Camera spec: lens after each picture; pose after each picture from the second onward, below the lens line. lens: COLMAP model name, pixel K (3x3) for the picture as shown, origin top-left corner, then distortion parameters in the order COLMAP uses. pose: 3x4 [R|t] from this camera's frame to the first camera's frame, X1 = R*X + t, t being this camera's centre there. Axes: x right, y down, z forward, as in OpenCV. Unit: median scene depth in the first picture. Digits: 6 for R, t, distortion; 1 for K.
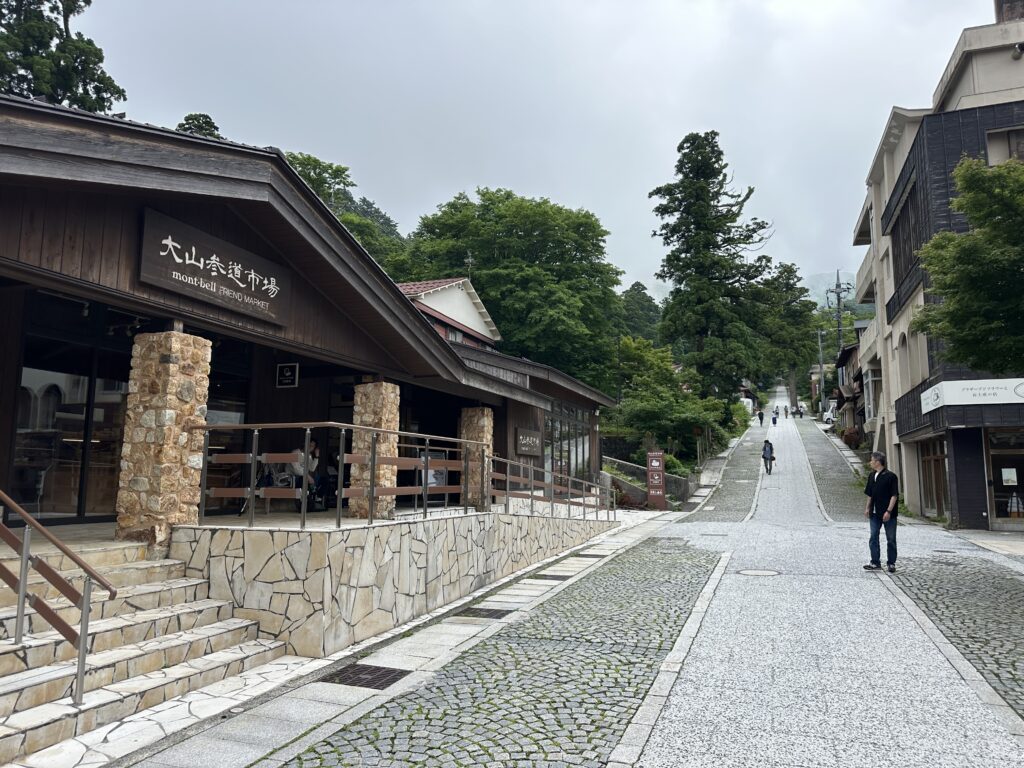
lens RADIAL K [[712.4, 0, 512.0], [0, 712.4, 384.0], [0, 0, 1]] dist [0.125269, -0.248239]
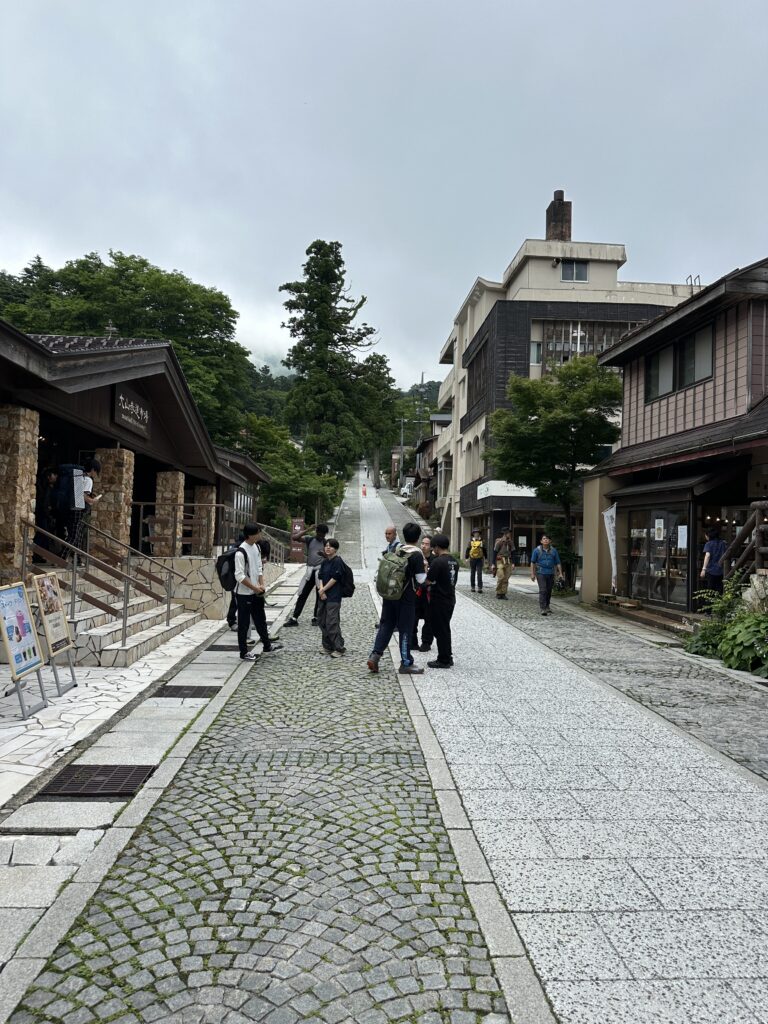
lens RADIAL K [[712.4, 0, 384.0], [0, 712.4, 512.0], [0, 0, 1]] dist [0.125269, -0.248239]
pose [[0.921813, 0.036260, 0.385935, -0.082438], [-0.071313, 0.994486, 0.076896, -0.014903], [-0.381019, -0.098406, 0.919315, -0.131725]]
